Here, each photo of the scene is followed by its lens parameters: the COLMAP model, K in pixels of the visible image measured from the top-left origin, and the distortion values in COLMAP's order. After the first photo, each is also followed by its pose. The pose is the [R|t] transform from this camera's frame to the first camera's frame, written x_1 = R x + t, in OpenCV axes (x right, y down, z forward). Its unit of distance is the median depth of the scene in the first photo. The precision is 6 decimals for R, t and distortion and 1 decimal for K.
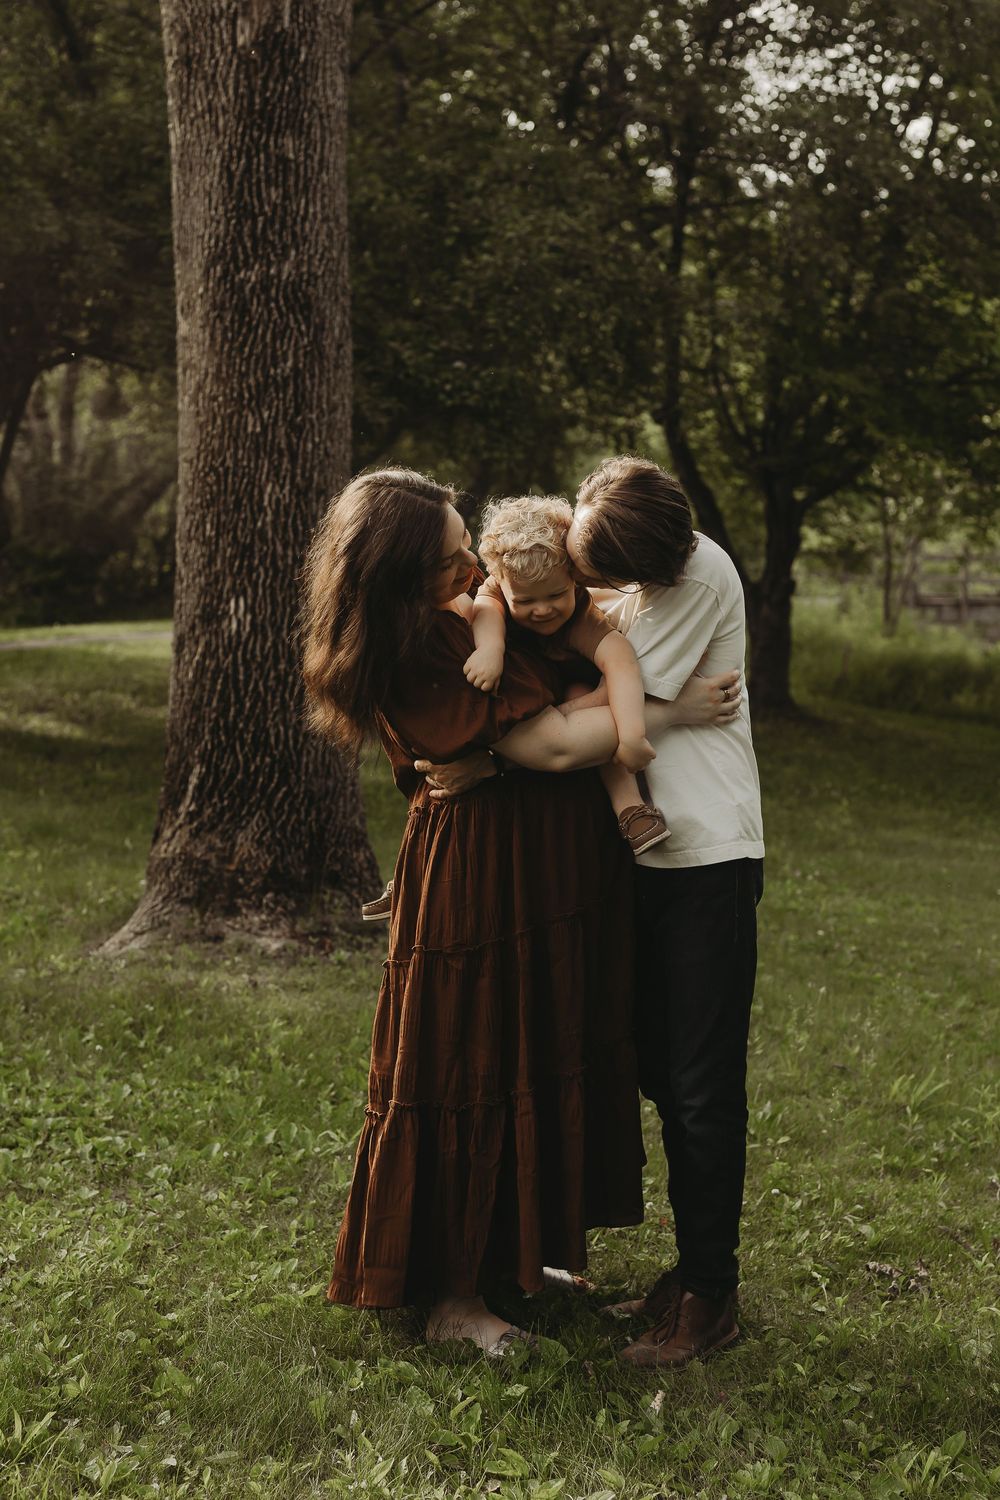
lens RADIAL K [[2322.1, 0, 539.8], [0, 2322.1, 747.3], [0, 0, 1]] dist [0.001087, -0.048290]
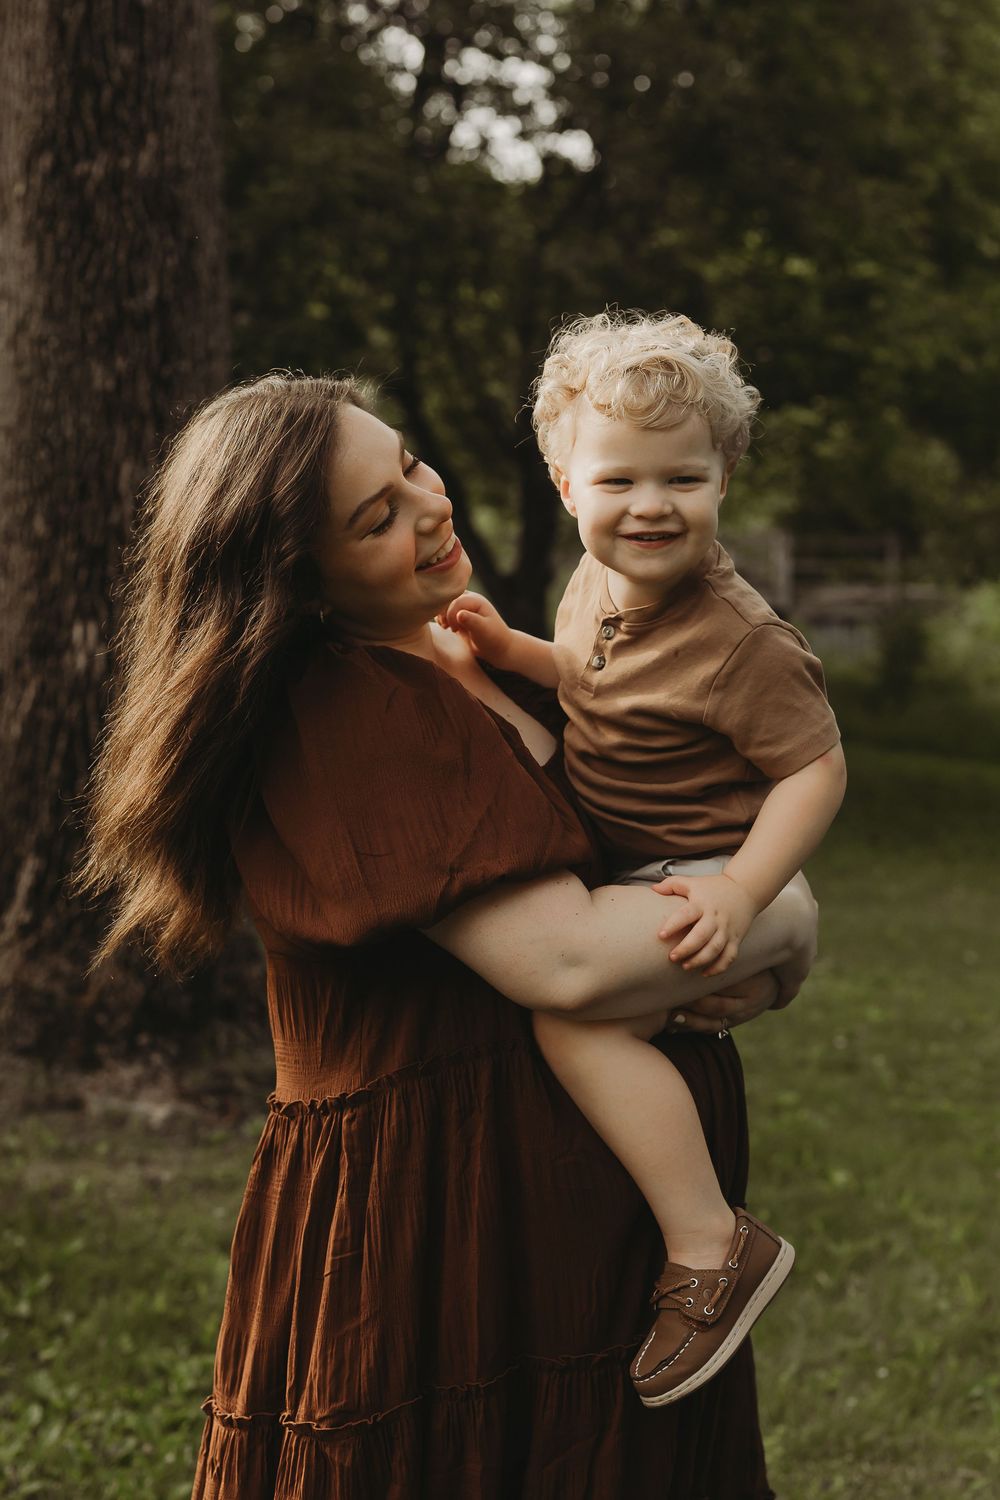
lens RADIAL K [[2410.5, 0, 517.3], [0, 2410.5, 758.7], [0, 0, 1]] dist [-0.006653, -0.021901]
pose [[0.990193, -0.022535, 0.137874, -0.101809], [0.021315, 0.999720, 0.010320, -0.027200], [-0.138068, -0.007280, 0.990396, 0.249164]]
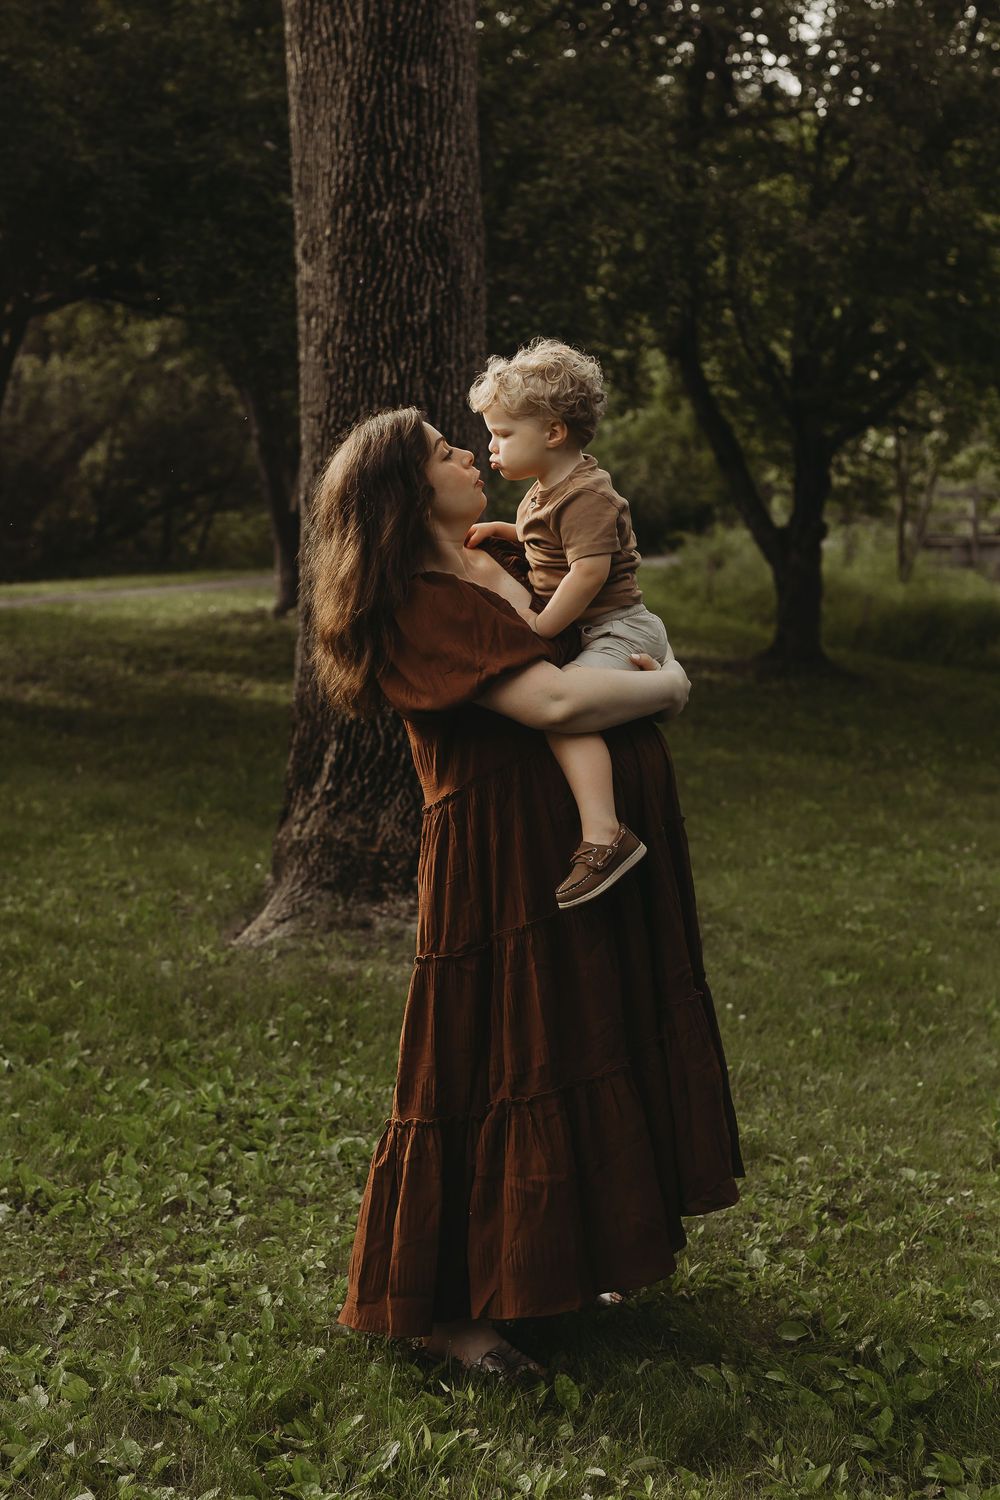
lens RADIAL K [[2521.5, 0, 466.3], [0, 2521.5, 797.5], [0, 0, 1]] dist [0.008861, -0.054423]
pose [[0.999873, -0.015136, -0.004966, -0.089736], [0.015309, 0.999209, 0.036693, -0.006288], [0.004406, -0.036765, 0.999314, -0.020727]]
